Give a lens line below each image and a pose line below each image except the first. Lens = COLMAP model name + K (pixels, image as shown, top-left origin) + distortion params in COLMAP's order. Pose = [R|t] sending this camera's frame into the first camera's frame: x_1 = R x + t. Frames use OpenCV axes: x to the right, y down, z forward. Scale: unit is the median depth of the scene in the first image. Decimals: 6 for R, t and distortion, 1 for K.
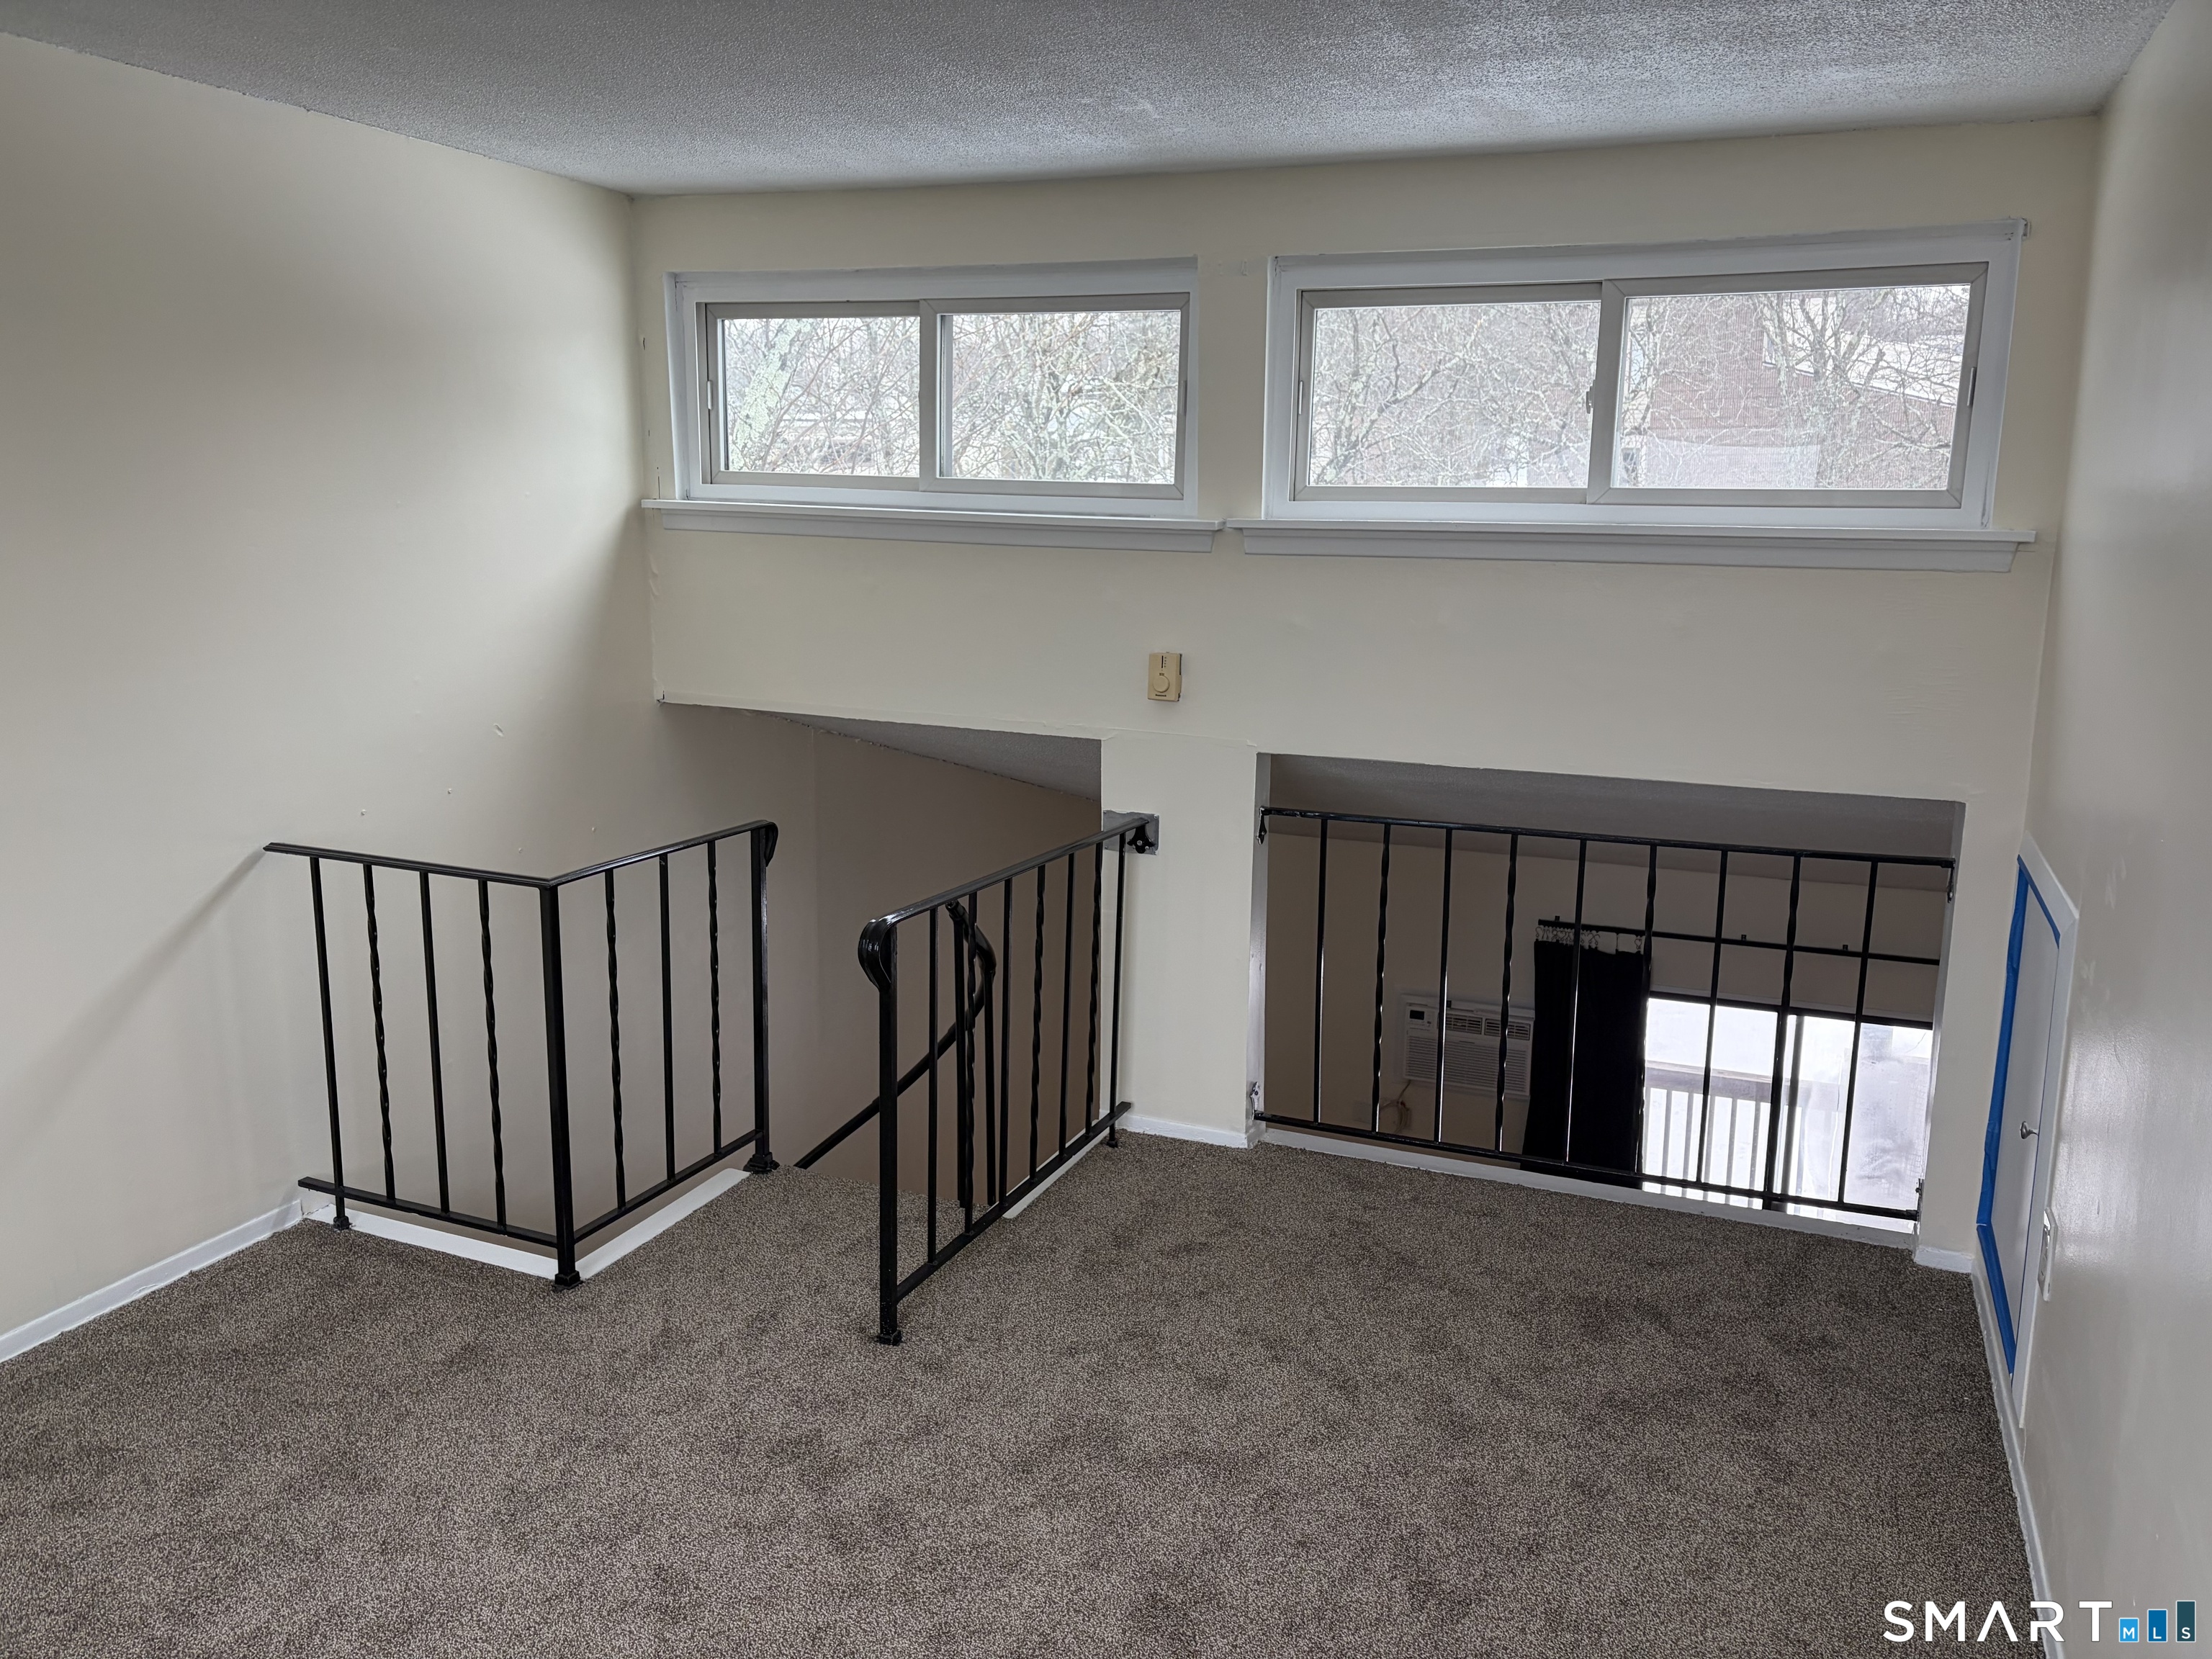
lens RADIAL K [[1674.2, 0, 1107.6], [0, 1674.2, 834.0], [0, 0, 1]] dist [0.038139, -0.024184]
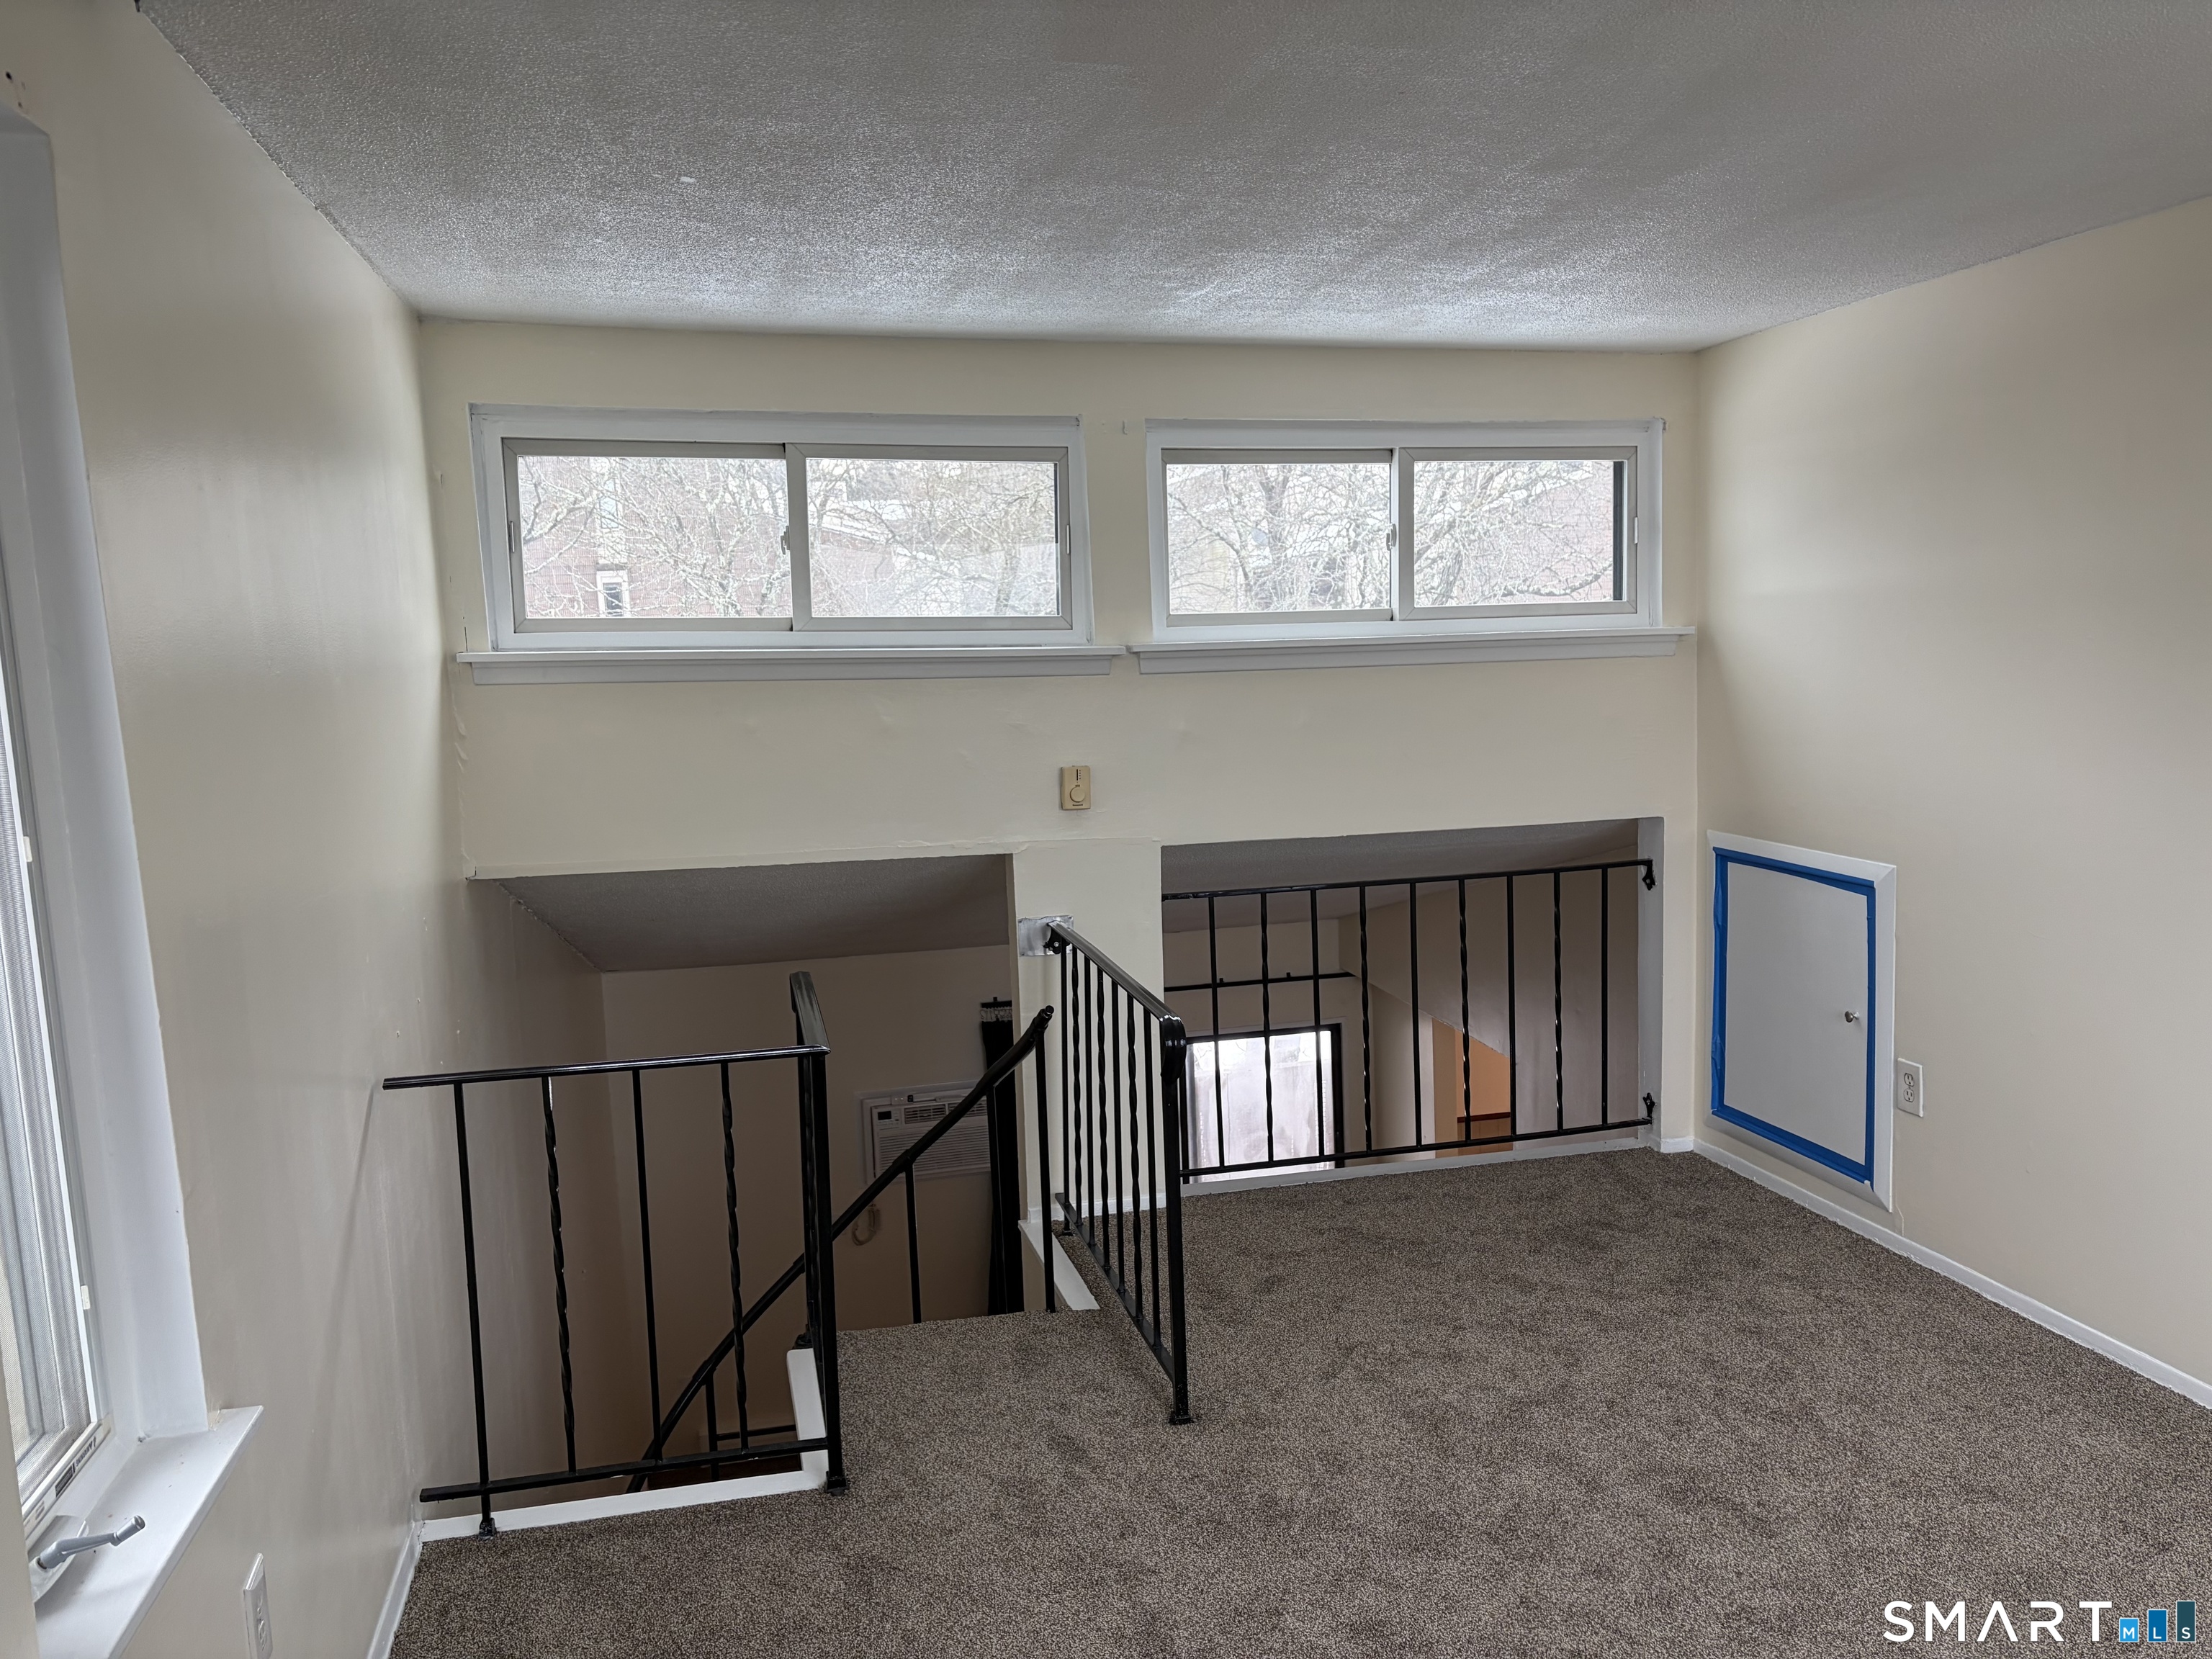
lens RADIAL K [[1674.2, 0, 1109.3], [0, 1674.2, 827.7], [0, 0, 1]] dist [0.038139, -0.024184]
pose [[0.800590, -0.105573, 0.589839, -0.608560], [0.152631, 0.987817, -0.030361, -0.032737], [-0.579448, 0.114334, 0.806950, 0.110054]]
